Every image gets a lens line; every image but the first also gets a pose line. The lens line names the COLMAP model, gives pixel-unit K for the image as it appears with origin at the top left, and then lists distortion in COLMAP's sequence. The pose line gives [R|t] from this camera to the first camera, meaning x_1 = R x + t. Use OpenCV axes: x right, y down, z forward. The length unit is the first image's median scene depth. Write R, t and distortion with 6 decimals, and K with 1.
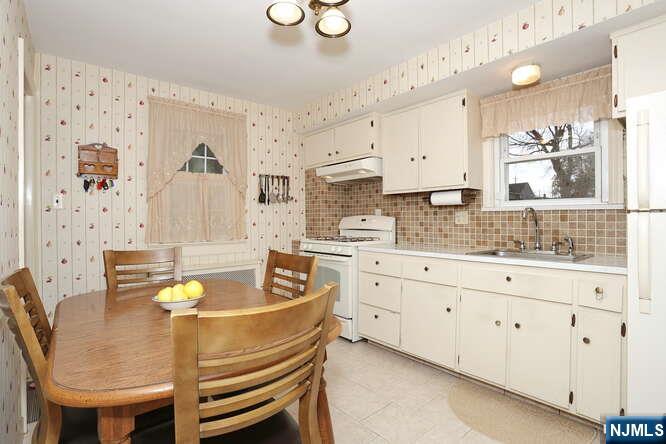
lens RADIAL K [[324.5, 0, 334.5], [0, 324.5, 225.7], [0, 0, 1]] dist [-0.048325, 0.000481]
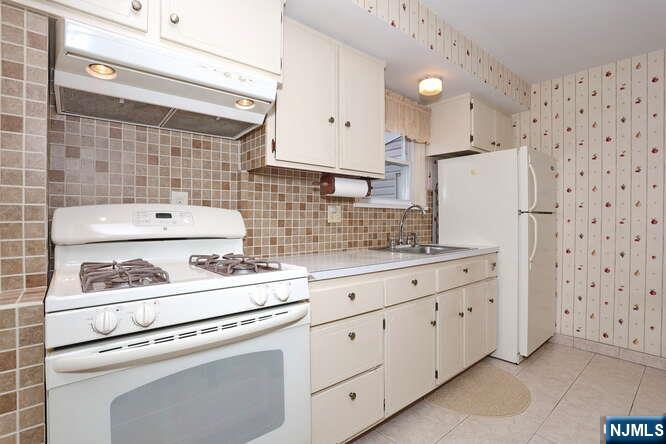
lens RADIAL K [[324.5, 0, 335.2], [0, 324.5, 221.5], [0, 0, 1]] dist [-0.048325, 0.000481]
pose [[0.012006, -0.006856, 0.999904, -0.372462], [0.014661, 0.999870, 0.006680, -0.011447], [-0.999820, 0.014579, 0.012105, 0.948075]]
